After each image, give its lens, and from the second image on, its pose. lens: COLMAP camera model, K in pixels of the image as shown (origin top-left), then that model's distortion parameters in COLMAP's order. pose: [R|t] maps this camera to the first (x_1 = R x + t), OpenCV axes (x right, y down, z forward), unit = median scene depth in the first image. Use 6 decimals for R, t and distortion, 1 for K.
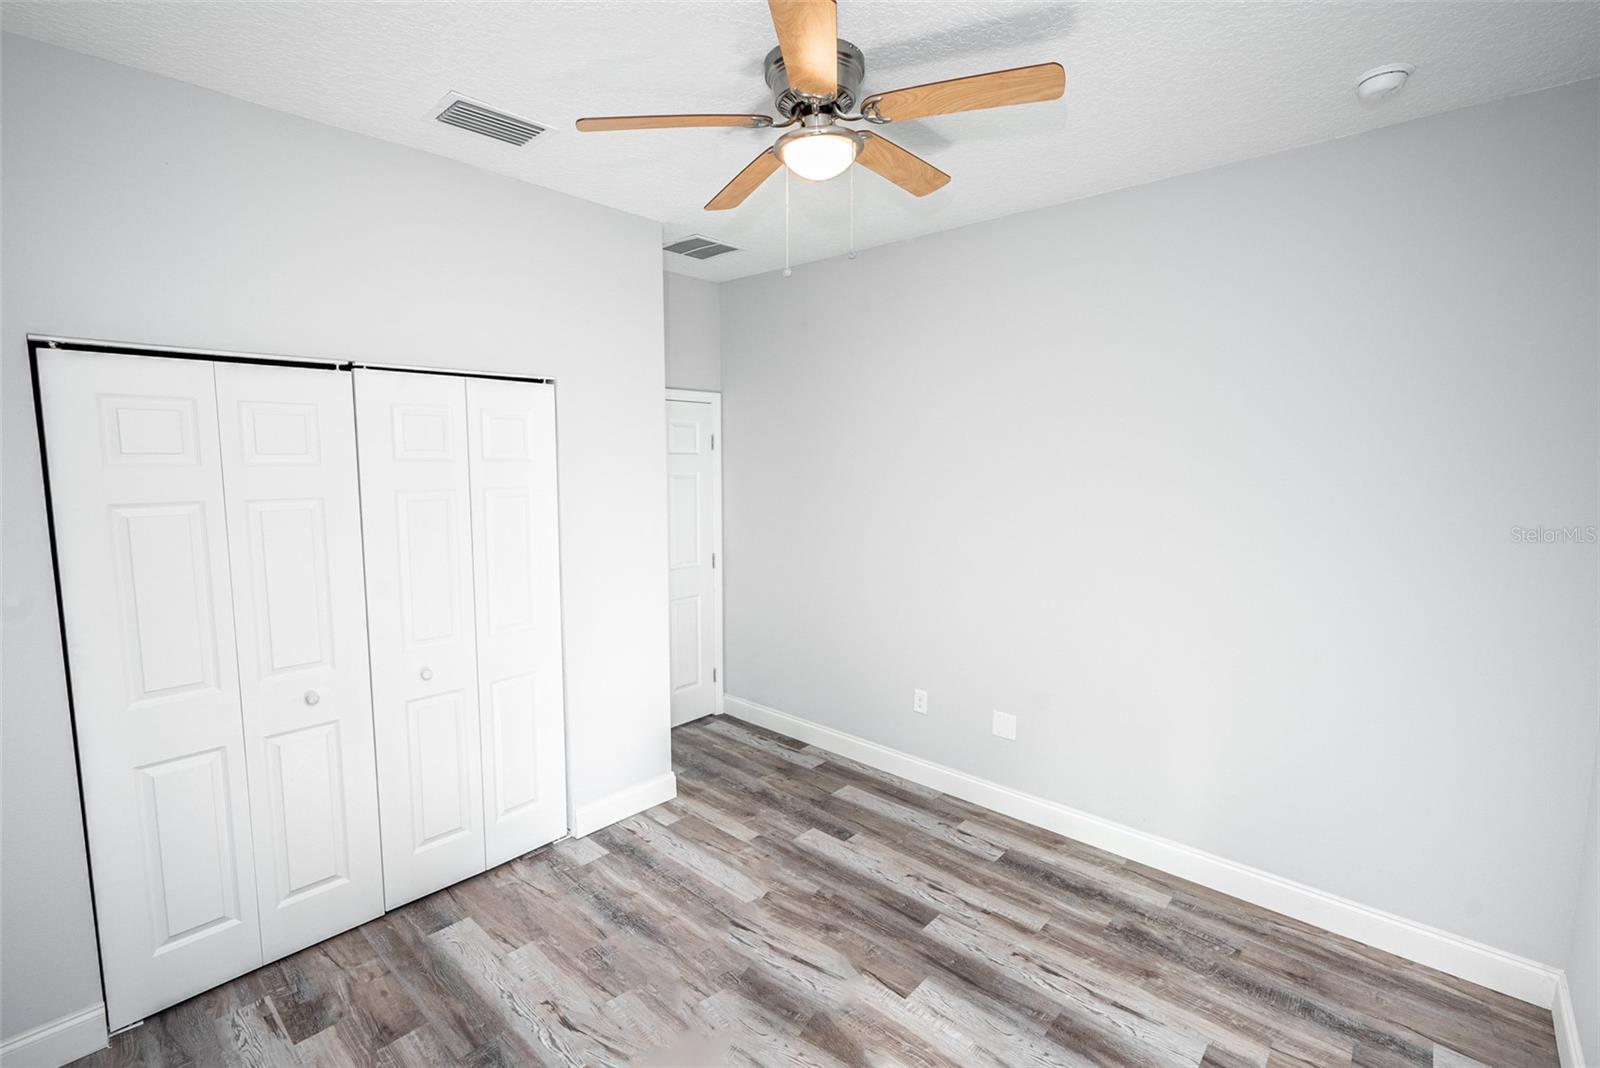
lens RADIAL K [[728.8, 0, 800.0], [0, 728.8, 530.5], [0, 0, 1]] dist [-0.005888, 0.002355]
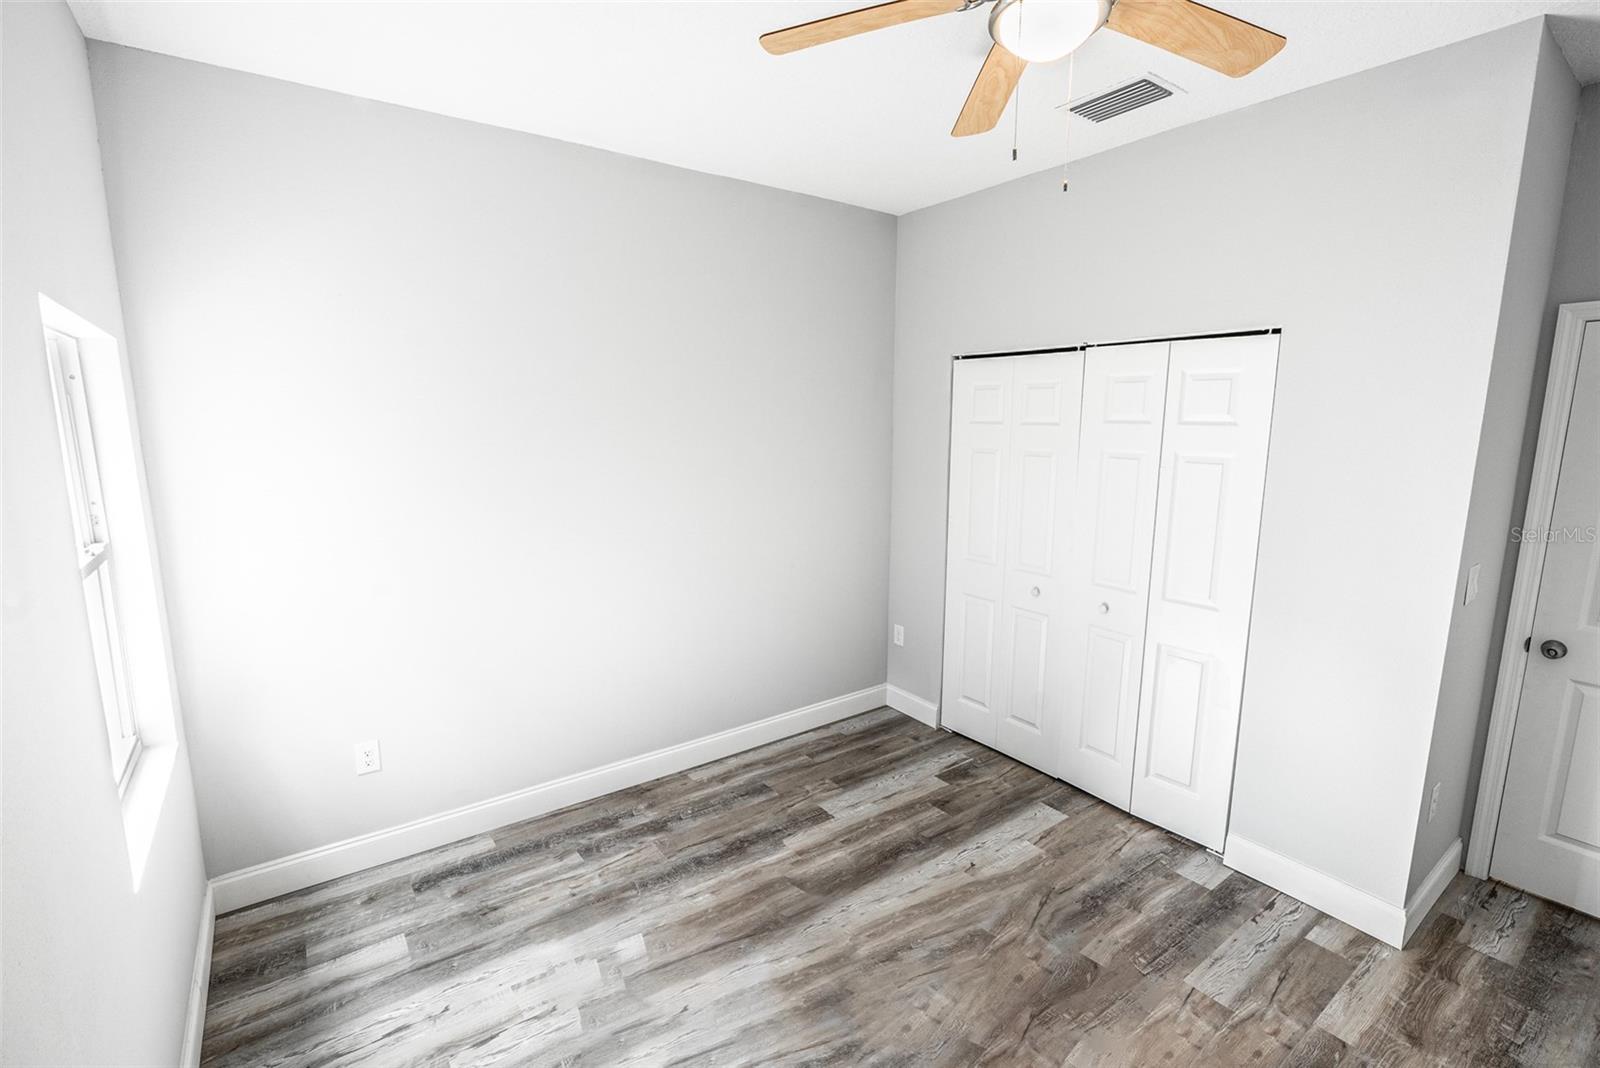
lens RADIAL K [[728.8, 0, 800.0], [0, 728.8, 530.5], [0, 0, 1]] dist [-0.005888, 0.002355]
pose [[-0.213334, 0.153169, -0.964898, 0.727281], [-0.107547, 0.977950, 0.179019, -0.083439], [0.971042, 0.141962, -0.192157, 0.778032]]
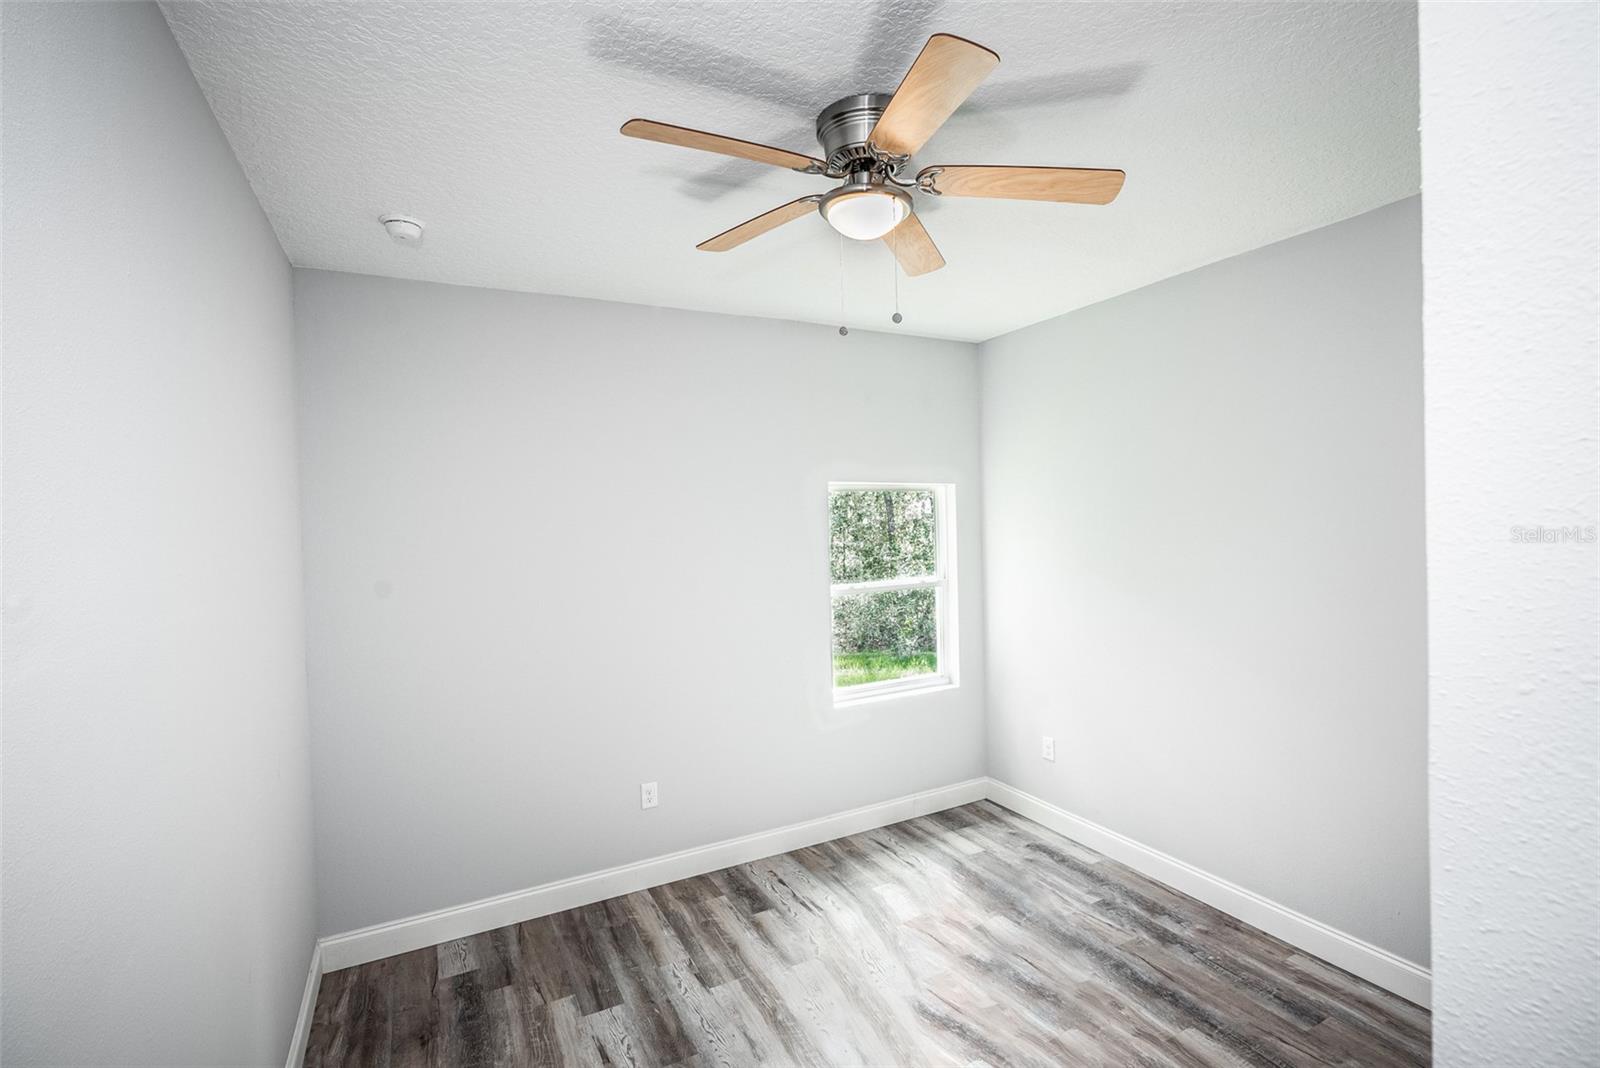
lens RADIAL K [[728.8, 0, 800.0], [0, 728.8, 530.5], [0, 0, 1]] dist [-0.005888, 0.002355]
pose [[-0.931851, 0.017540, 0.362417, -0.187276], [0.062927, 0.991507, 0.113813, -0.173323], [-0.357343, 0.128862, -0.925041, 1.573641]]
